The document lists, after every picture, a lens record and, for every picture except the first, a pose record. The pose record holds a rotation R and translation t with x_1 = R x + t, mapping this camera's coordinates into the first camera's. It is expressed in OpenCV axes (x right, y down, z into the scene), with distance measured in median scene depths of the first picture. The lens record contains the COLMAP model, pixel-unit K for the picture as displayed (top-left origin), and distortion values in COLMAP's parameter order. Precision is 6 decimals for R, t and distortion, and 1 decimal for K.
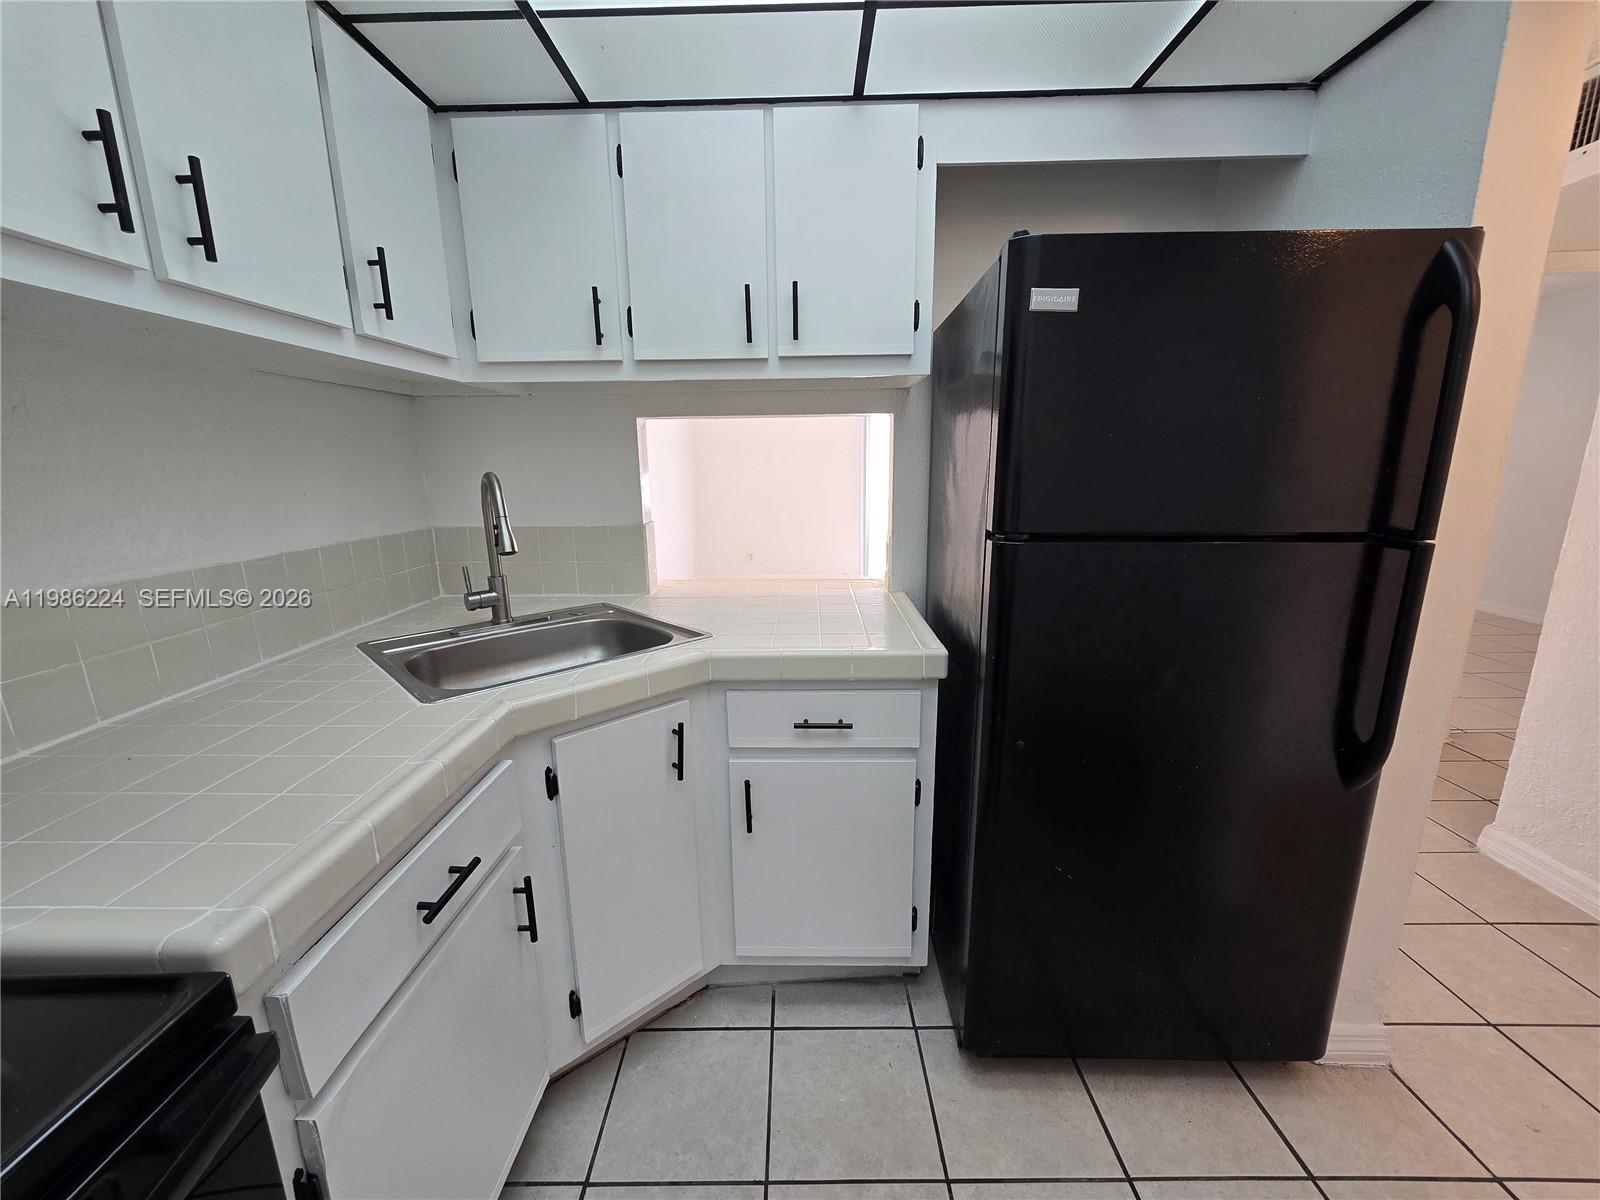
lens RADIAL K [[652.4, 0, 802.2], [0, 652.4, 607.8], [0, 0, 1]] dist [-0.007970, 0.002142]
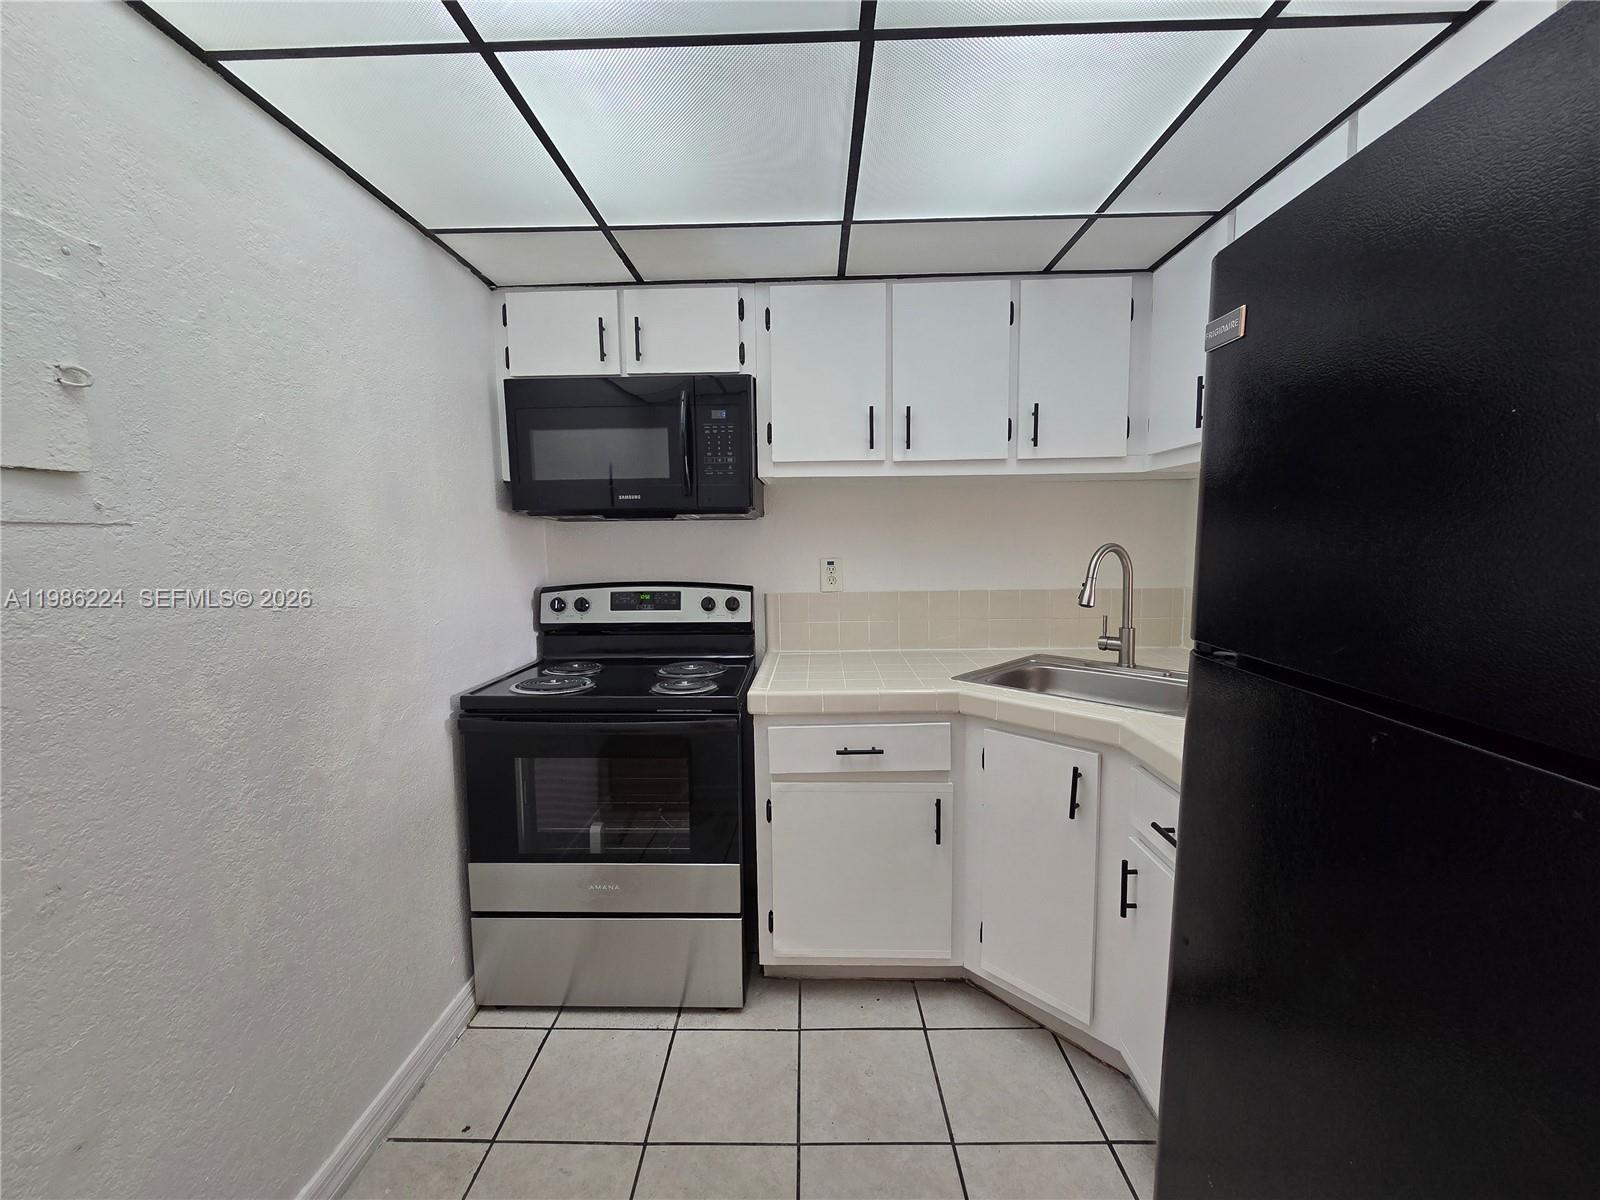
lens RADIAL K [[652.4, 0, 792.6], [0, 652.4, 609.3], [0, 0, 1]] dist [-0.007970, 0.002142]
pose [[-0.015078, 0.120014, -0.992658, 0.834270], [-0.208502, 0.970569, 0.120510, -0.111552], [0.977906, 0.208789, 0.010389, 0.419257]]
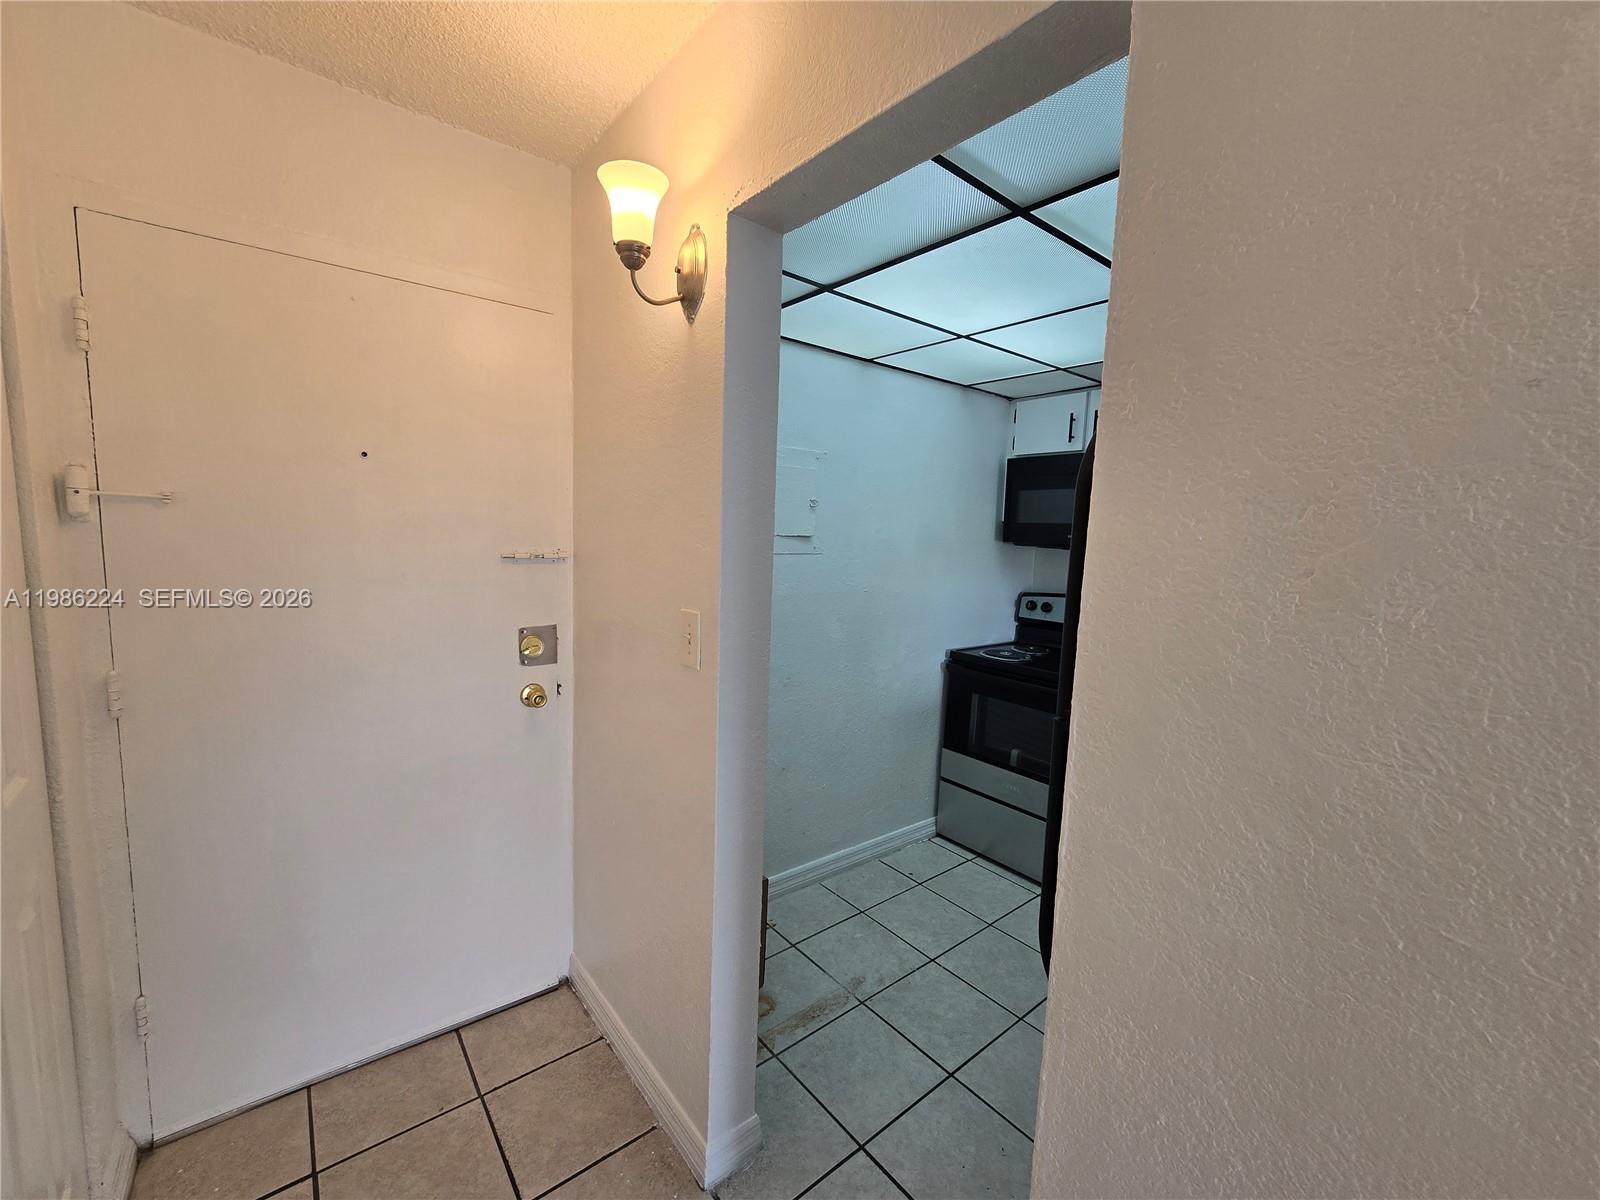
lens RADIAL K [[652.4, 0, 800.3], [0, 652.4, 603.1], [0, 0, 1]] dist [-0.007970, 0.002142]
pose [[-0.770081, 0.058256, -0.635281, 1.315327], [-0.159792, 0.946463, 0.280489, -0.317483], [0.617610, 0.317512, -0.719544, 0.978476]]
